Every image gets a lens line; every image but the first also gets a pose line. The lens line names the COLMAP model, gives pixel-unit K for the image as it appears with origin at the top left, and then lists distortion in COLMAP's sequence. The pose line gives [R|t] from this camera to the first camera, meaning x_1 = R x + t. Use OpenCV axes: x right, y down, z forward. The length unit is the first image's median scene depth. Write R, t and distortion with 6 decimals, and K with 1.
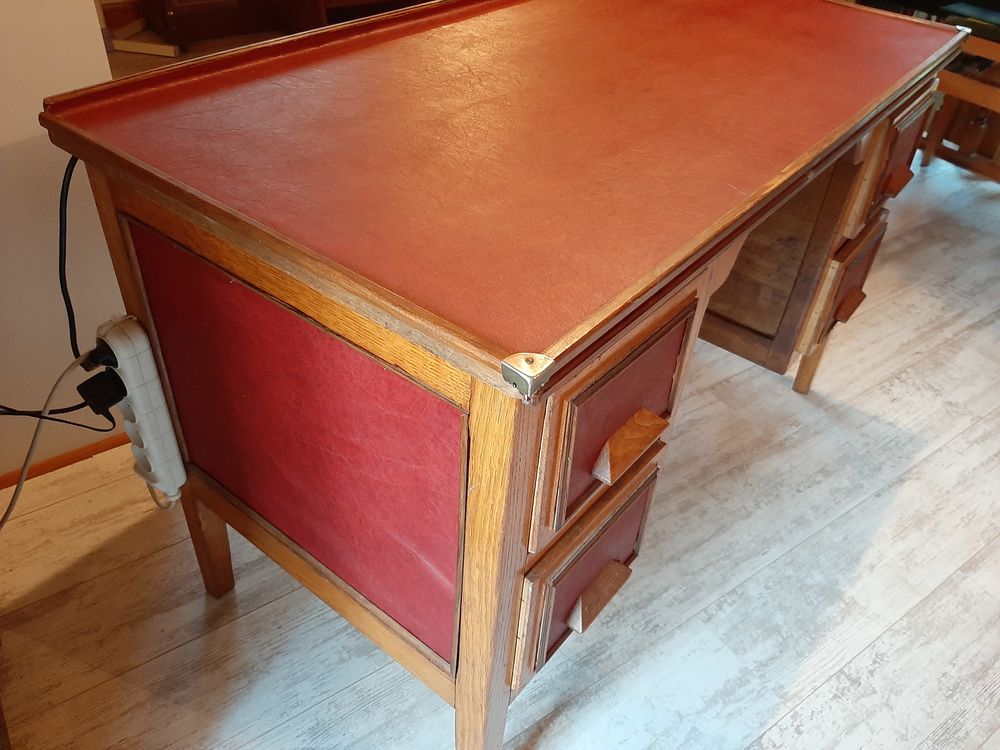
lens RADIAL K [[800.3, 0, 500.9], [0, 800.3, 380.0], [0, 0, 1]] dist [0.030089, -0.057786]
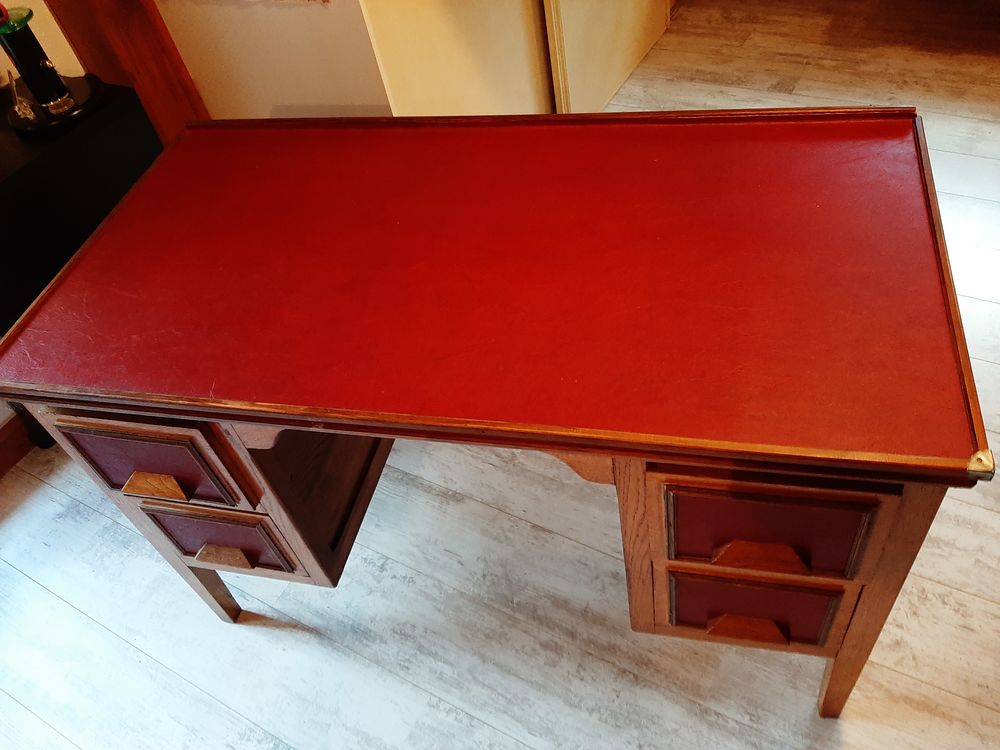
lens RADIAL K [[800.3, 0, 500.5], [0, 800.3, 376.2], [0, 0, 1]] dist [0.030089, -0.057786]
pose [[0.403327, 0.586352, -0.702508, 0.804079], [-0.425623, 0.799830, 0.423222, -0.578105], [0.810045, 0.128307, 0.572158, 0.370274]]
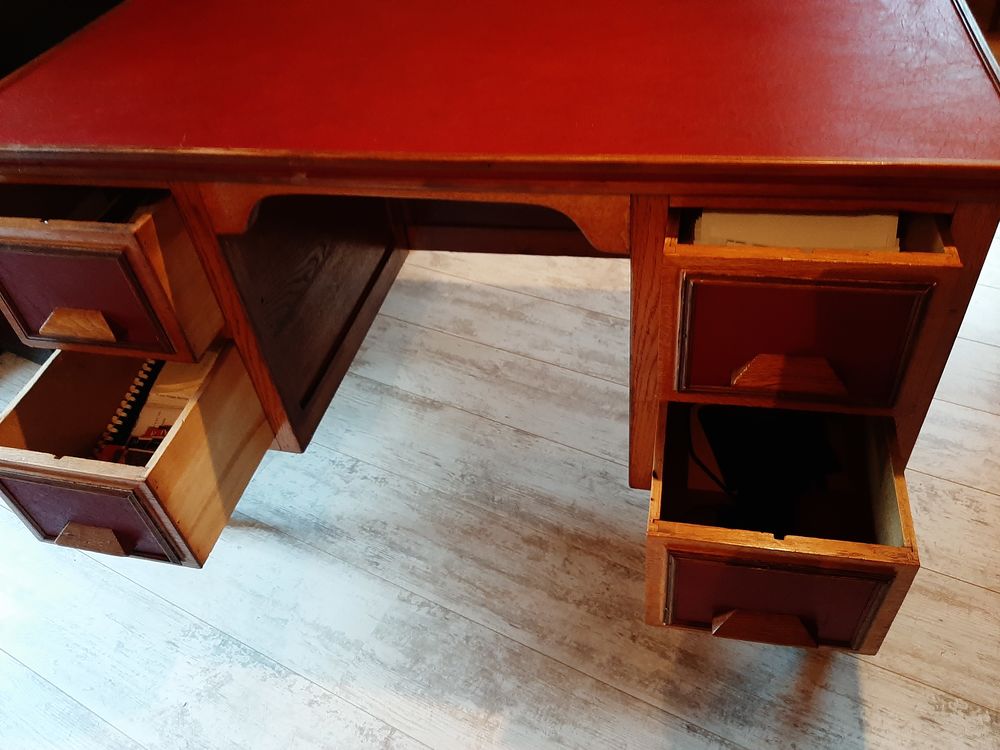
lens RADIAL K [[800.3, 0, 500.9], [0, 800.3, 368.6], [0, 0, 1]] dist [0.030089, -0.057786]
pose [[0.415476, 0.540194, -0.731827, 0.880491], [-0.470189, 0.816273, 0.335590, -0.333262], [0.778654, 0.204667, 0.593135, 0.430299]]
